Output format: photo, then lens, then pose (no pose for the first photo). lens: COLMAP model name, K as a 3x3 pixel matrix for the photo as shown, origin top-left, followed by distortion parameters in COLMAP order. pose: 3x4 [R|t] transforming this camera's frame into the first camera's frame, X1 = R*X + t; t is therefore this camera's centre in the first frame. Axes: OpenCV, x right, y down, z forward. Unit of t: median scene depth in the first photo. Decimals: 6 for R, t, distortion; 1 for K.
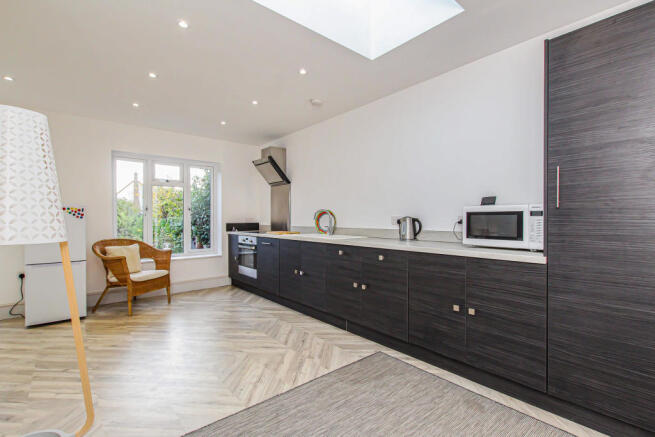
lens RADIAL K [[299.2, 0, 328.3], [0, 299.2, 220.6], [0, 0, 1]] dist [0.000920, -0.000055]
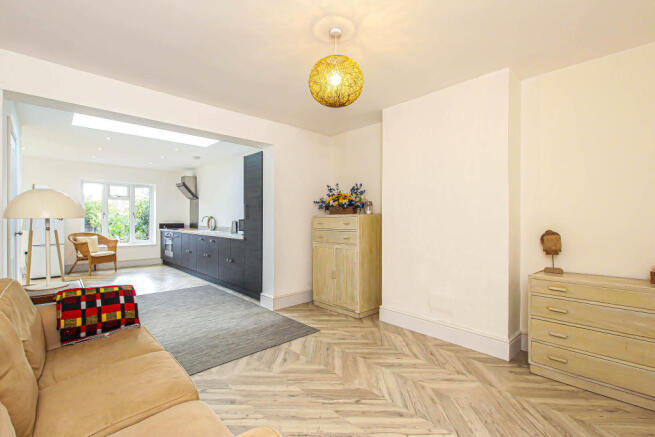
lens RADIAL K [[296.3, 0, 327.5], [0, 296.3, 218.5], [0, 0, 1]] dist [0.000532, -0.000182]
pose [[0.998871, 0.006683, 0.047042, 0.622130], [-0.006206, 0.999928, -0.010269, -0.009281], [-0.047108, 0.009965, 0.998840, -0.776140]]
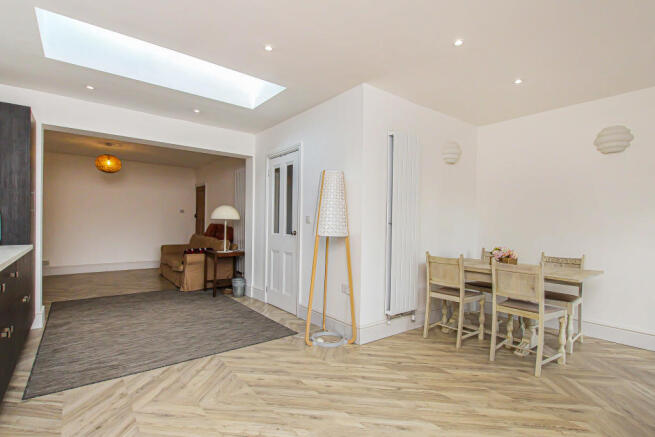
lens RADIAL K [[323.7, 0, 335.3], [0, 323.7, 223.3], [0, 0, 1]] dist [0.009896, -0.000114]
pose [[-0.999532, -0.010007, 0.028902, -0.437335], [-0.009659, 0.999880, 0.012144, -0.014957], [-0.029021, 0.011860, -0.999508, 1.245963]]
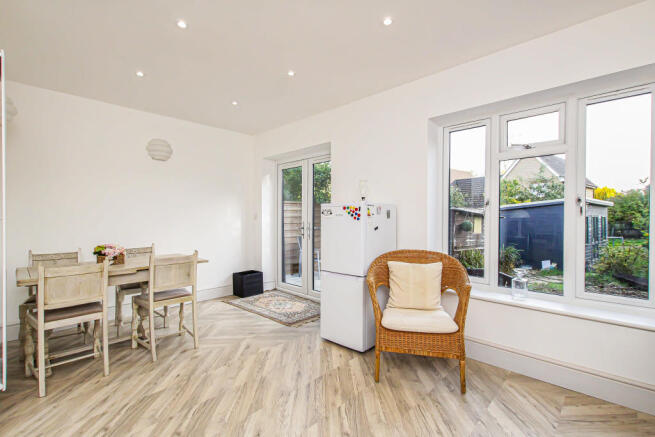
lens RADIAL K [[296.3, 0, 327.5], [0, 296.3, 218.5], [0, 0, 1]] dist [0.000532, -0.000182]
pose [[0.097386, 0.010619, -0.995190, -0.087720], [-0.006470, 0.999929, 0.010036, -0.017480], [0.995226, 0.005461, 0.097447, 0.799092]]
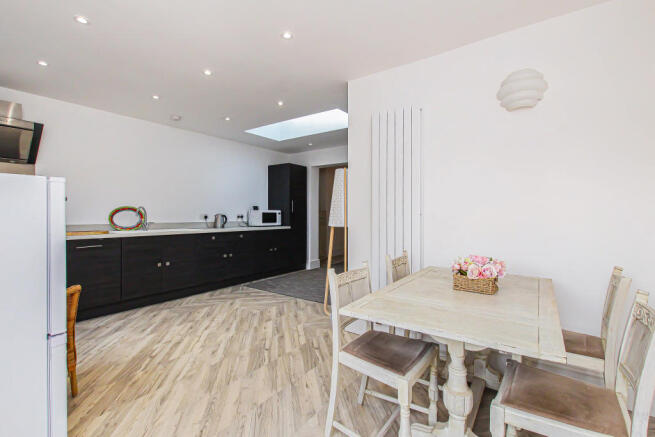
lens RADIAL K [[307.7, 0, 325.7], [0, 307.7, 212.6], [0, 0, 1]] dist [0.000688, -0.000071]
pose [[-0.226926, 0.008221, 0.973877, -1.278725], [0.007318, 0.999951, -0.006736, -0.003696], [-0.973884, 0.005598, -0.226975, 0.649209]]
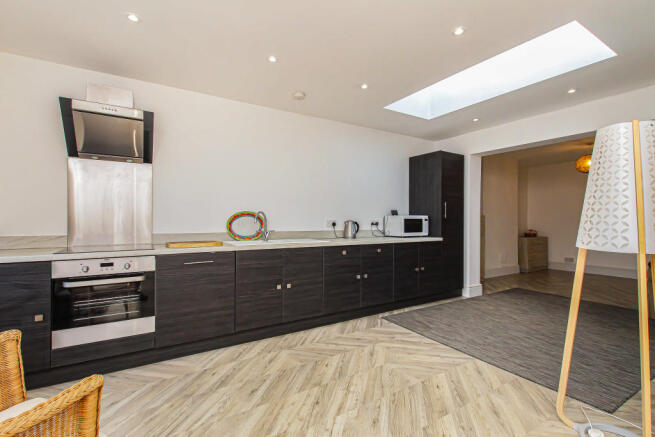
lens RADIAL K [[300.9, 0, 321.7], [0, 300.9, 219.5], [0, 0, 1]] dist [0.000576, -0.000032]
pose [[0.167519, 0.002864, 0.985865, -0.875756], [0.003785, 0.999987, -0.003548, -0.010521], [-0.985862, 0.004326, 0.167506, 0.723638]]
